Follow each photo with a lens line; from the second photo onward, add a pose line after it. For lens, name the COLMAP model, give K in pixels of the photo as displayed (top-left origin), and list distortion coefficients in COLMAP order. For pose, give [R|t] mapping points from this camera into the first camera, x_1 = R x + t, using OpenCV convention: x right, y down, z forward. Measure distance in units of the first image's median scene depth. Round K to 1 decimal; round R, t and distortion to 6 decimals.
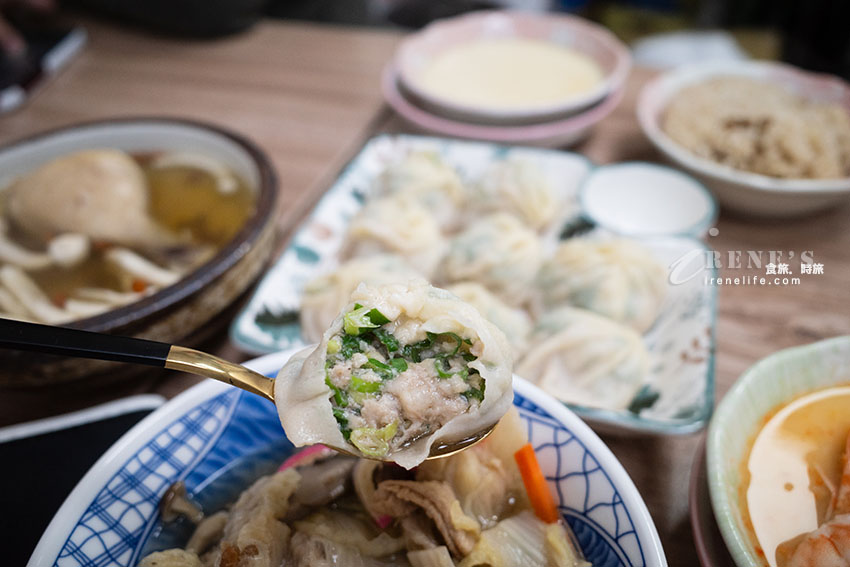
lens RADIAL K [[728.4, 0, 425.0], [0, 728.4, 283.5], [0, 0, 1]] dist [-0.045924, -0.001352]
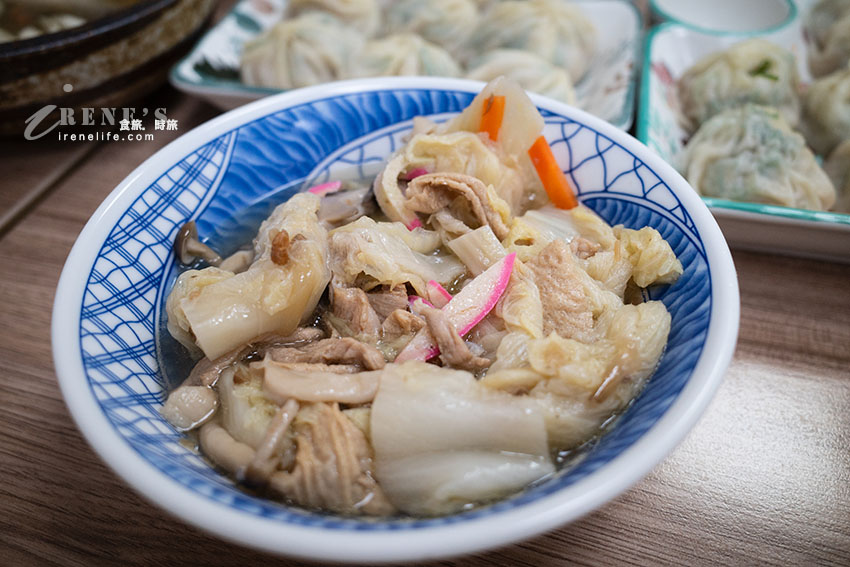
lens RADIAL K [[728.4, 0, 425.0], [0, 728.4, 283.5], [0, 0, 1]] dist [-0.045924, -0.001352]
pose [[0.974566, -0.136109, 0.178030, -0.225877], [0.121625, 0.988493, 0.089934, 0.310016], [-0.188222, -0.065993, 0.979907, 0.014119]]
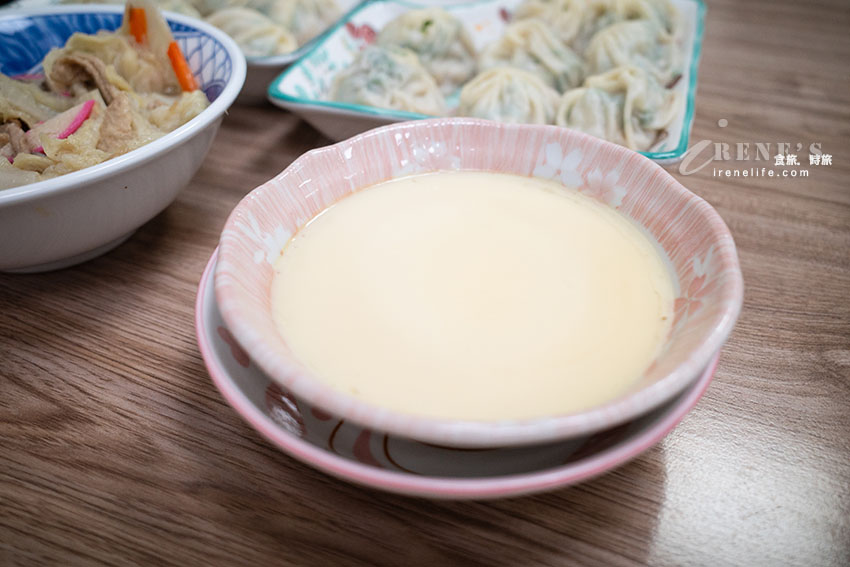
lens RADIAL K [[728.4, 0, 425.0], [0, 728.4, 283.5], [0, 0, 1]] dist [-0.045924, -0.001352]
pose [[0.989773, -0.047800, 0.134402, 0.399259], [0.048116, 0.998841, 0.000900, 0.688266], [-0.134289, 0.005576, 0.990927, -0.399572]]
